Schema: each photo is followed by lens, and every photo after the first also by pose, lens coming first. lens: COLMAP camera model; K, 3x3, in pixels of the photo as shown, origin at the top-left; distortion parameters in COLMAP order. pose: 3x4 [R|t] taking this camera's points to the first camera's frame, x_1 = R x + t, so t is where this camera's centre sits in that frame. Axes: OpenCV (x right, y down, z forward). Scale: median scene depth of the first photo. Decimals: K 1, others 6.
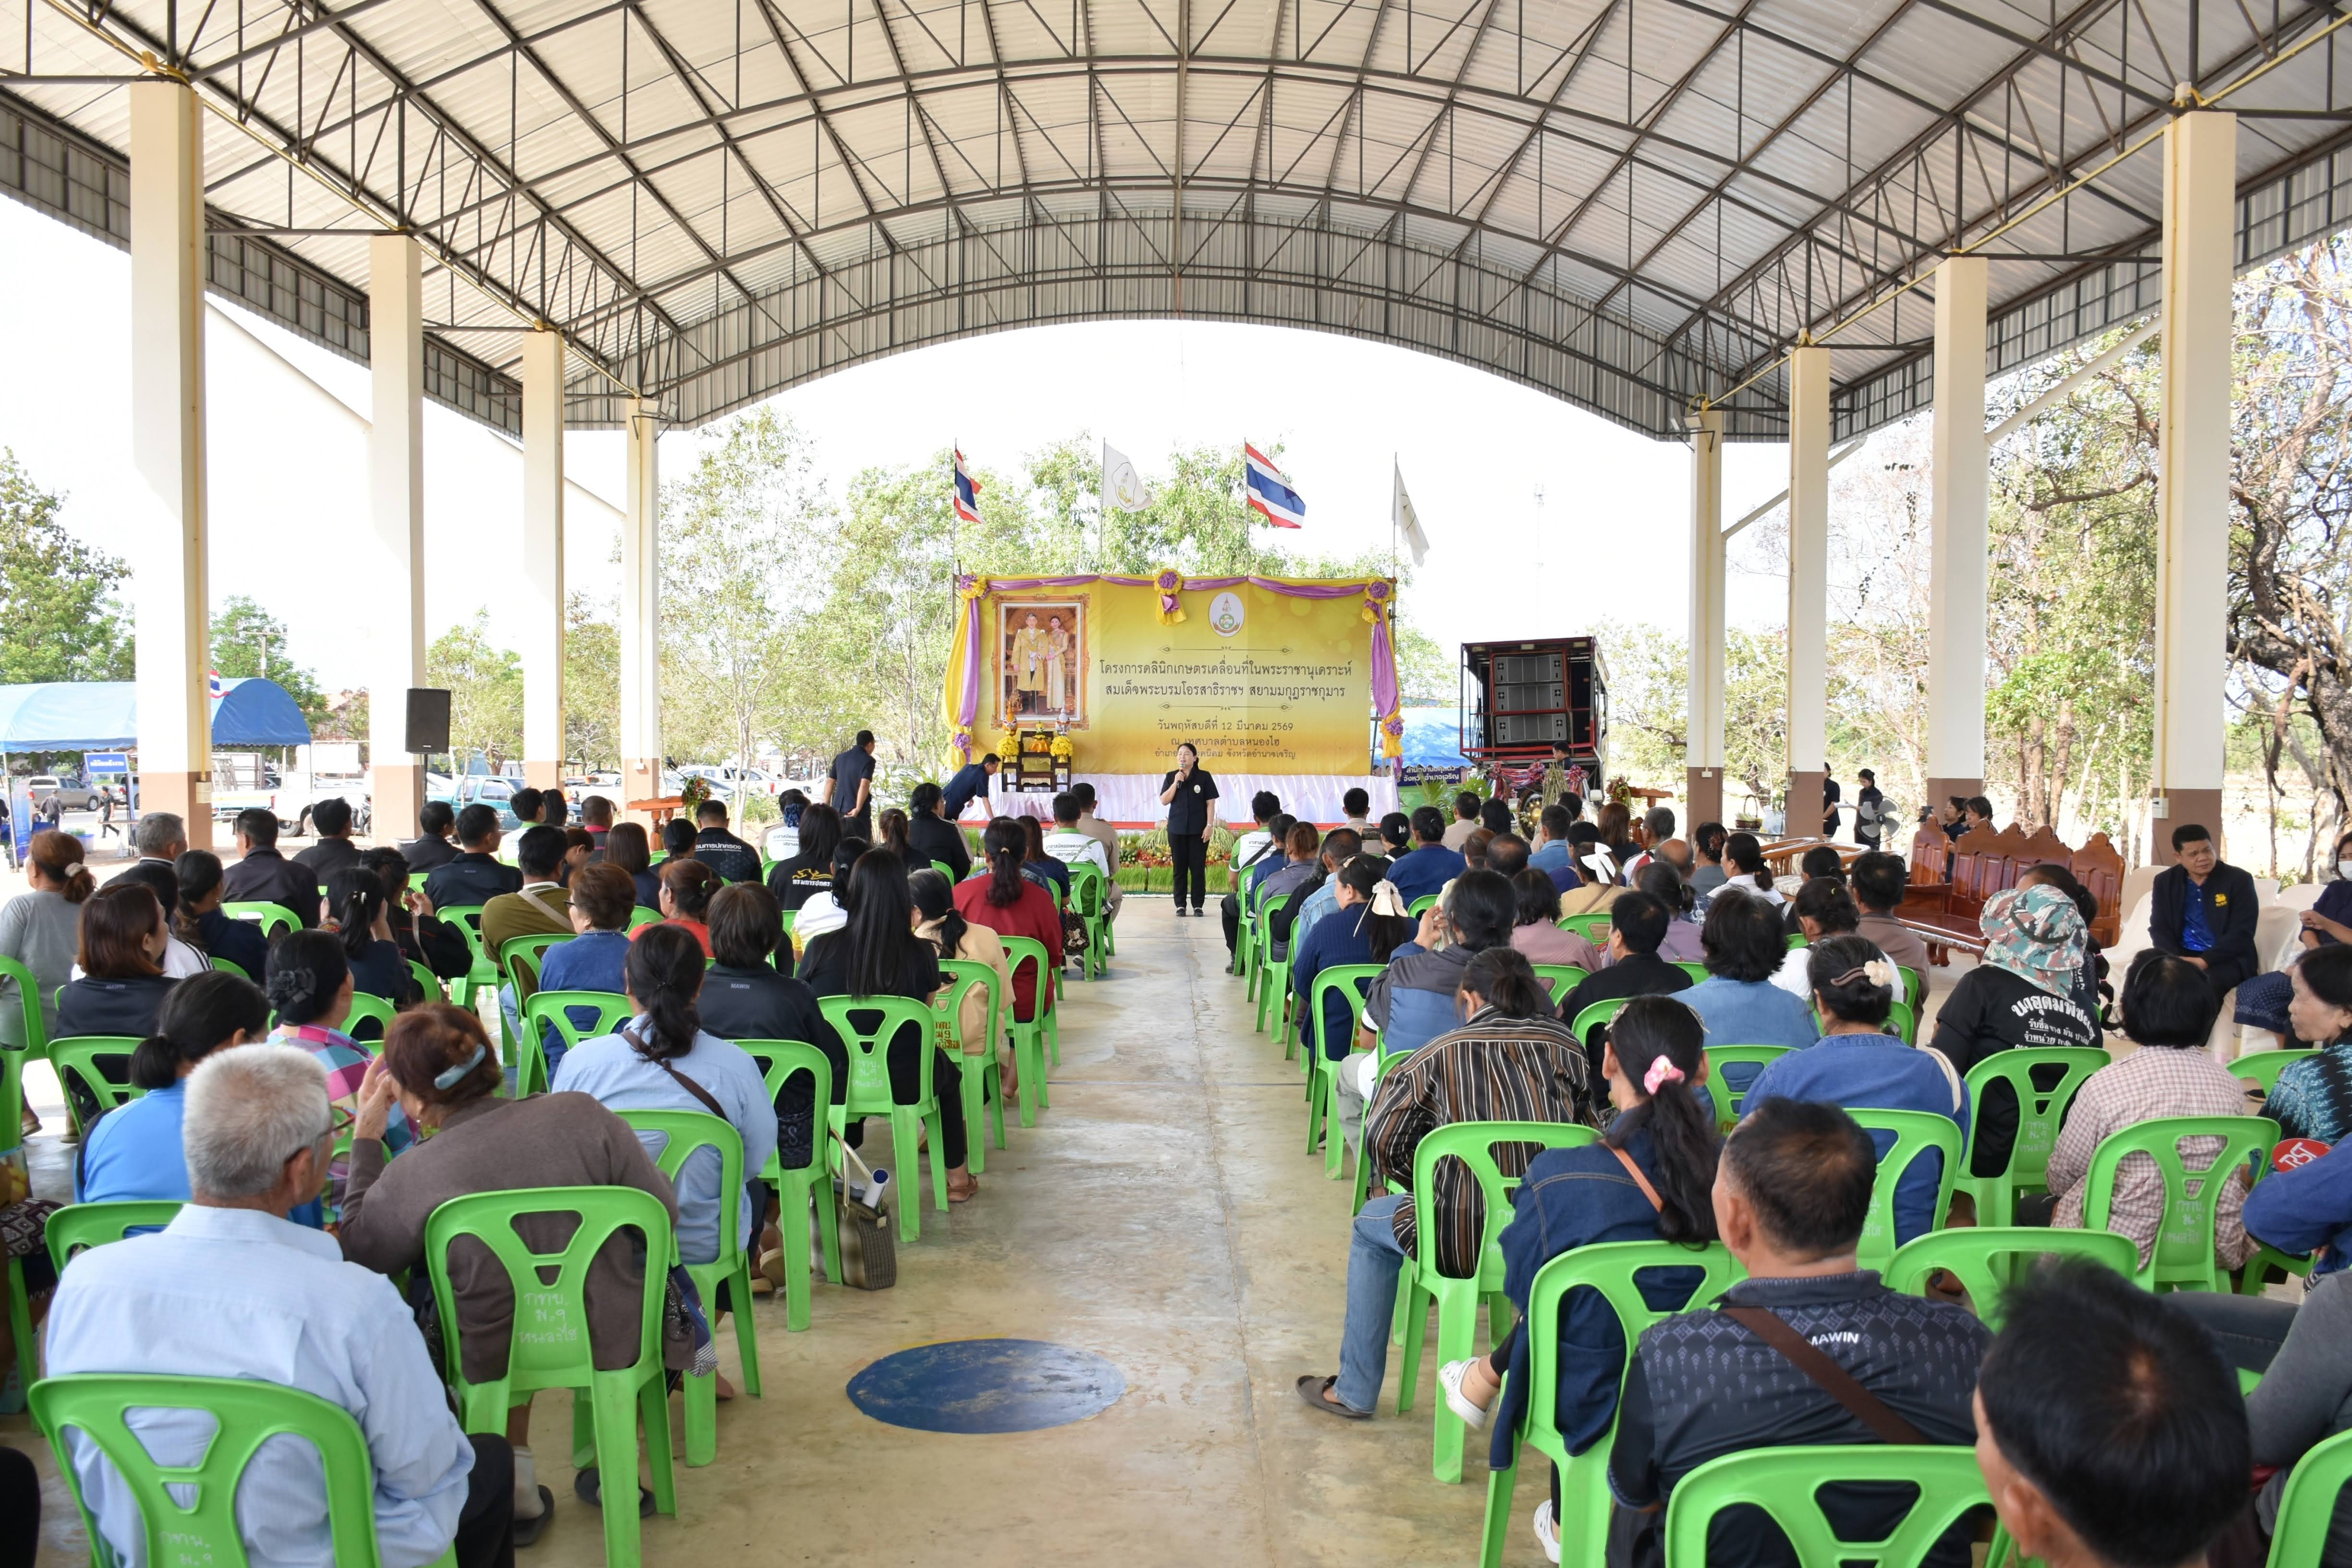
lens RADIAL K [[1826.0, 0, 1176.0], [0, 1826.0, 784.0], [0, 0, 1]] dist [0.000375, -0.000054]
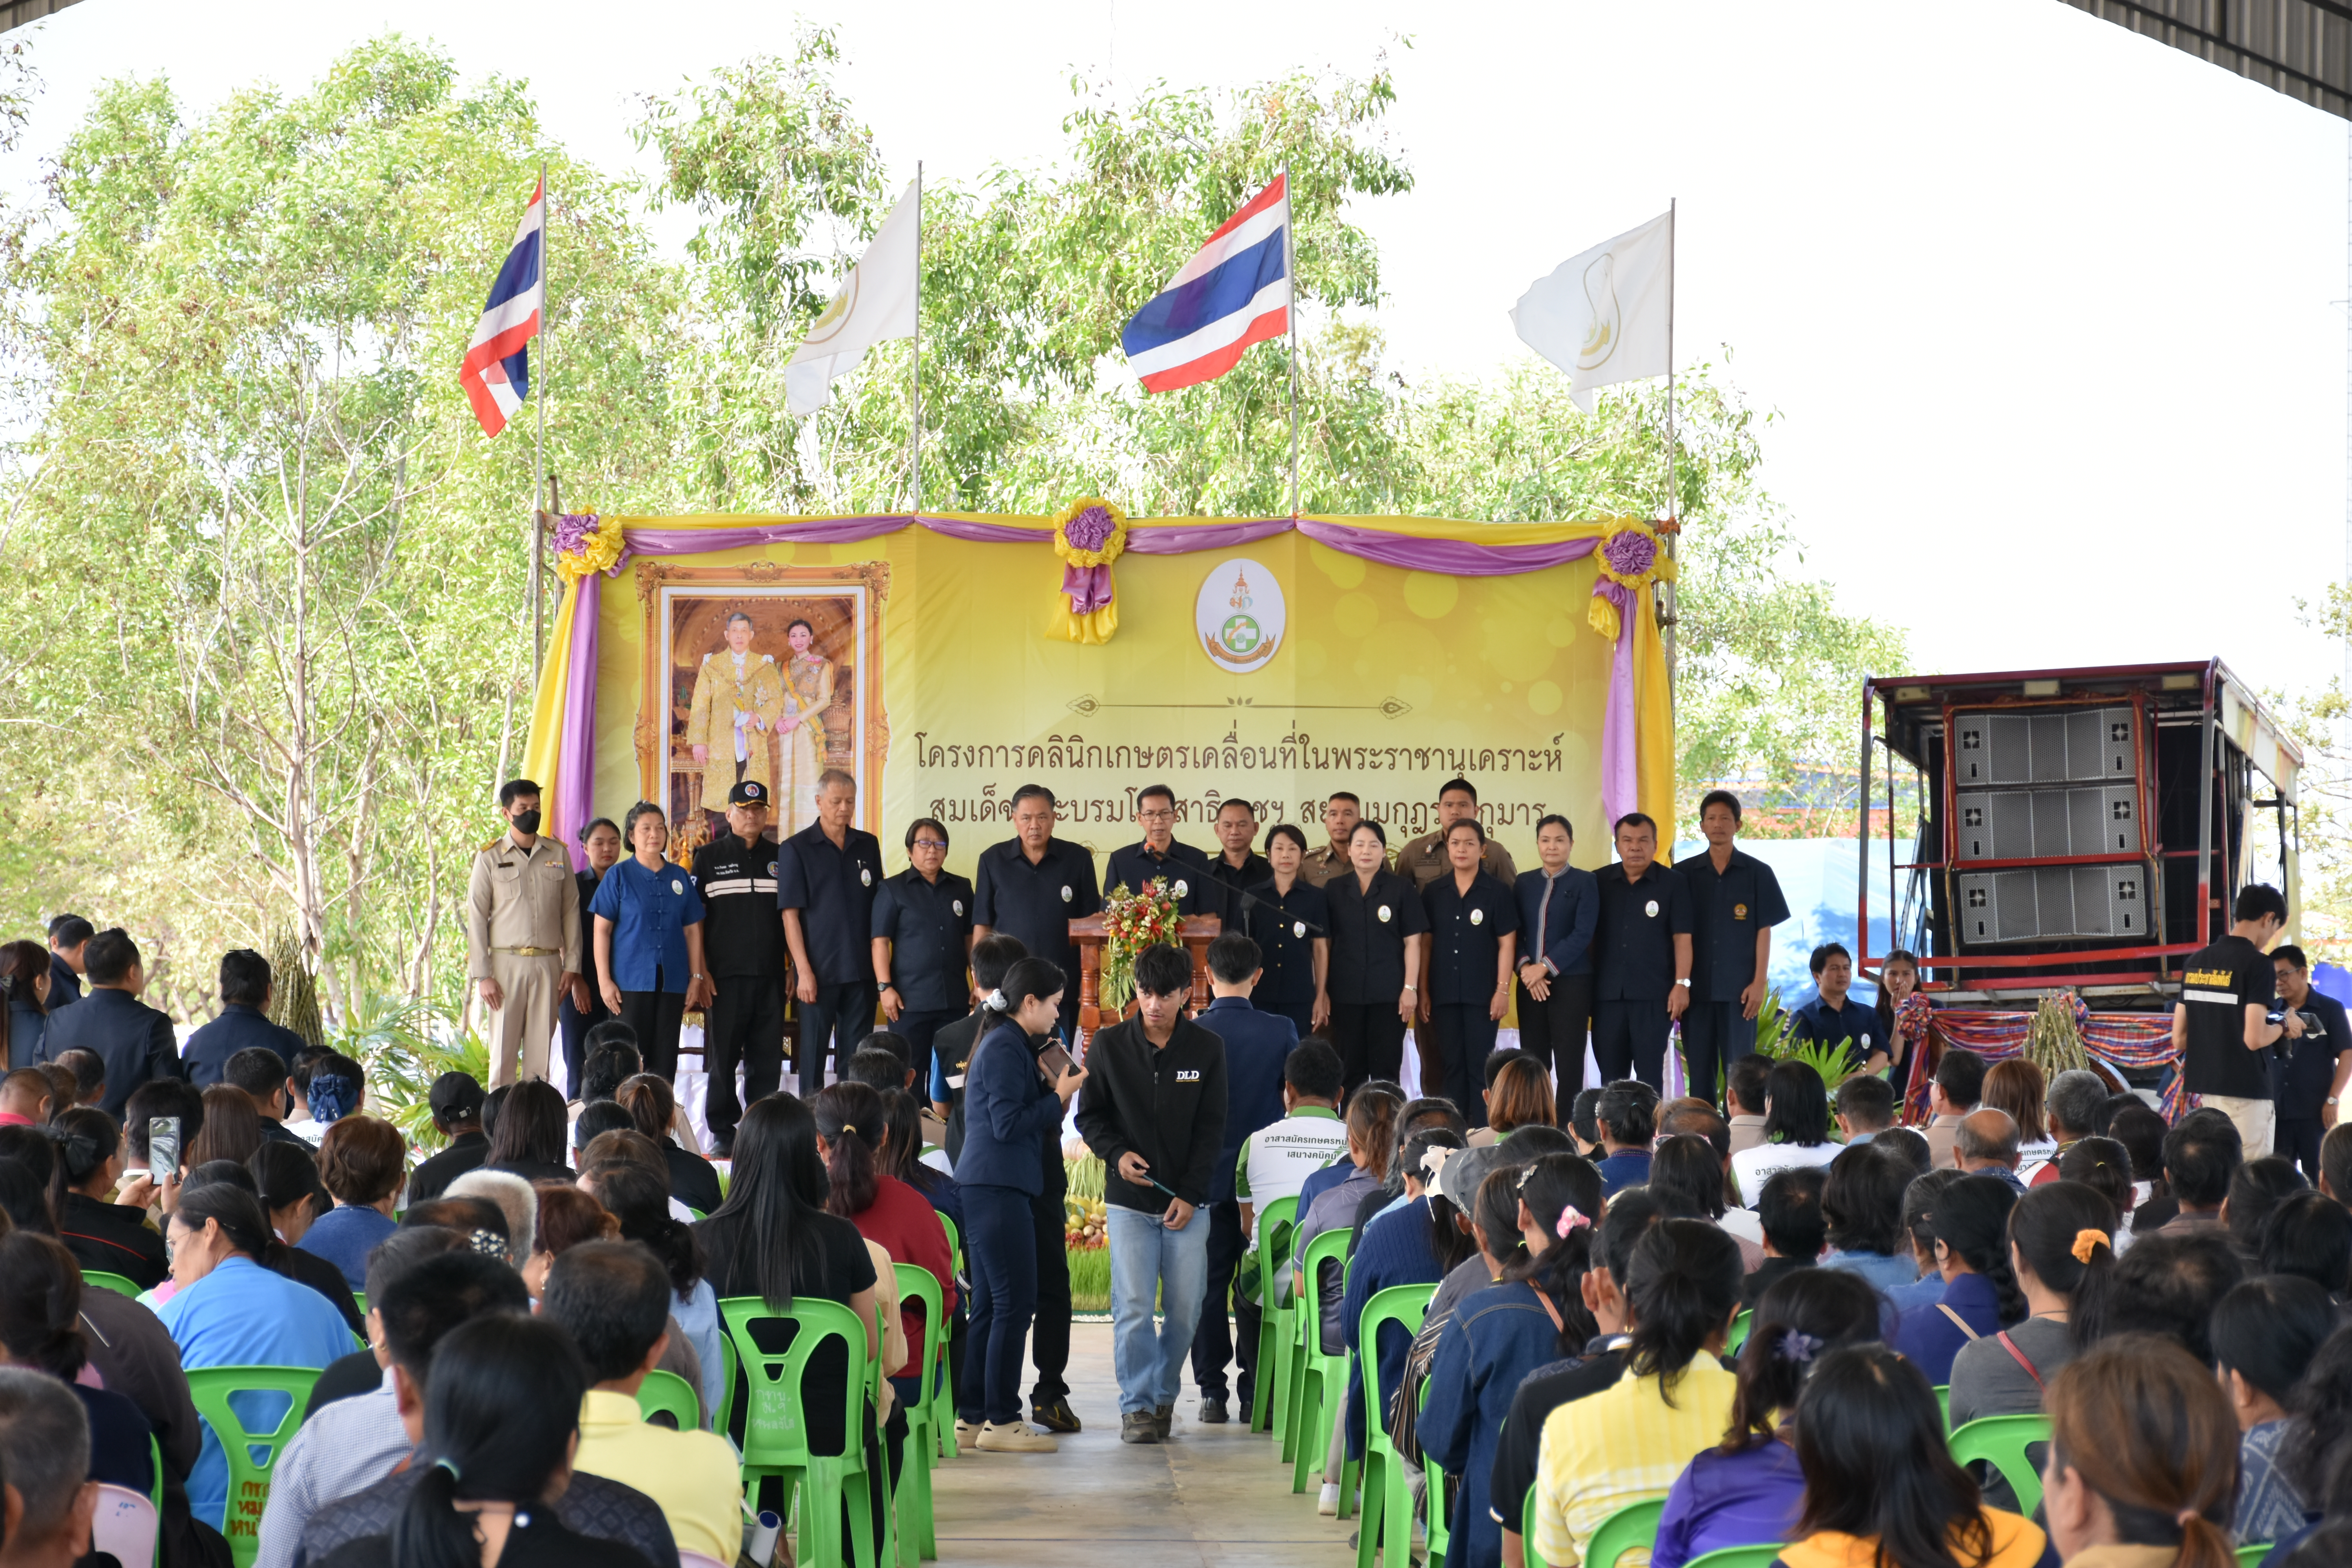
lens RADIAL K [[6801.2, 0, 1176.0], [0, 6801.2, 784.0], [0, 0, 1]] dist [0.001100, 0.940194]
pose [[0.999826, -0.000713, 0.018615, -0.013205], [0.001519, 0.999060, -0.043333, 0.005744], [-0.018567, 0.043354, 0.998887, -0.445891]]
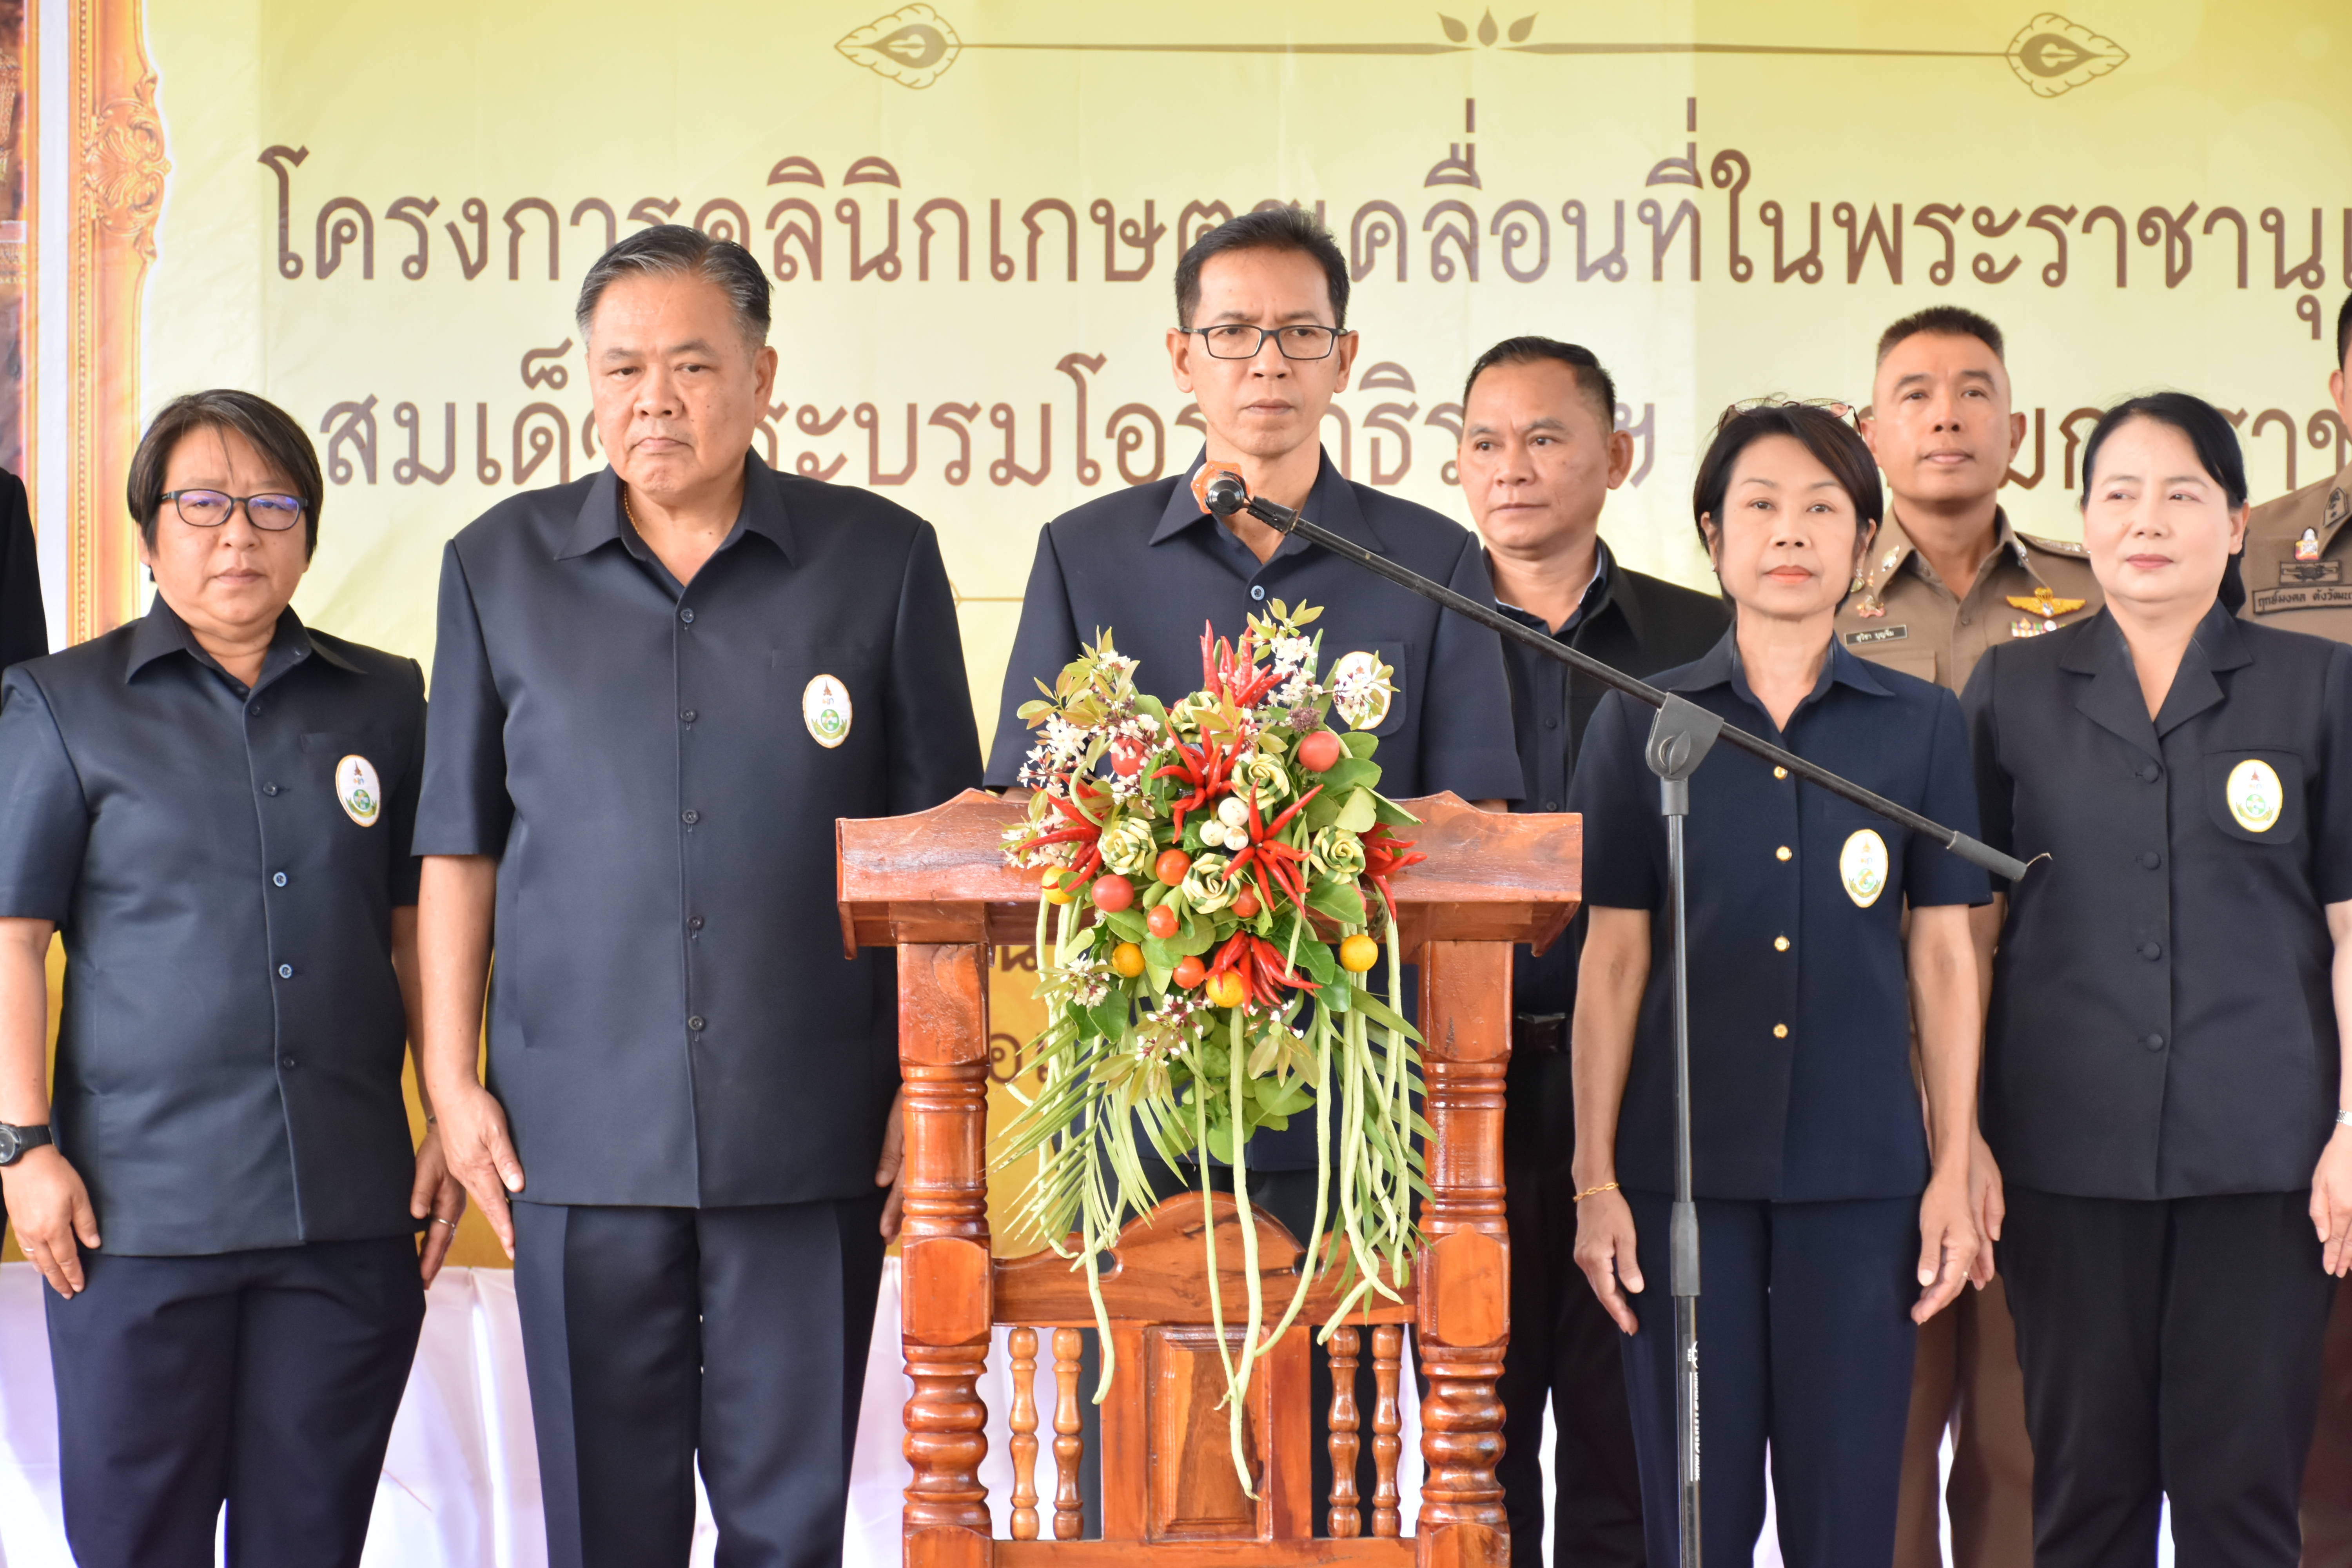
lens RADIAL K [[6801.2, 0, 1176.0], [0, 6801.2, 784.0], [0, 0, 1]] dist [0.001100, 0.940194]
pose [[0.998877, -0.006097, 0.046978, -0.008678], [0.008211, 0.998956, -0.044929, -0.014674], [-0.046655, 0.045264, 0.997885, 0.616421]]
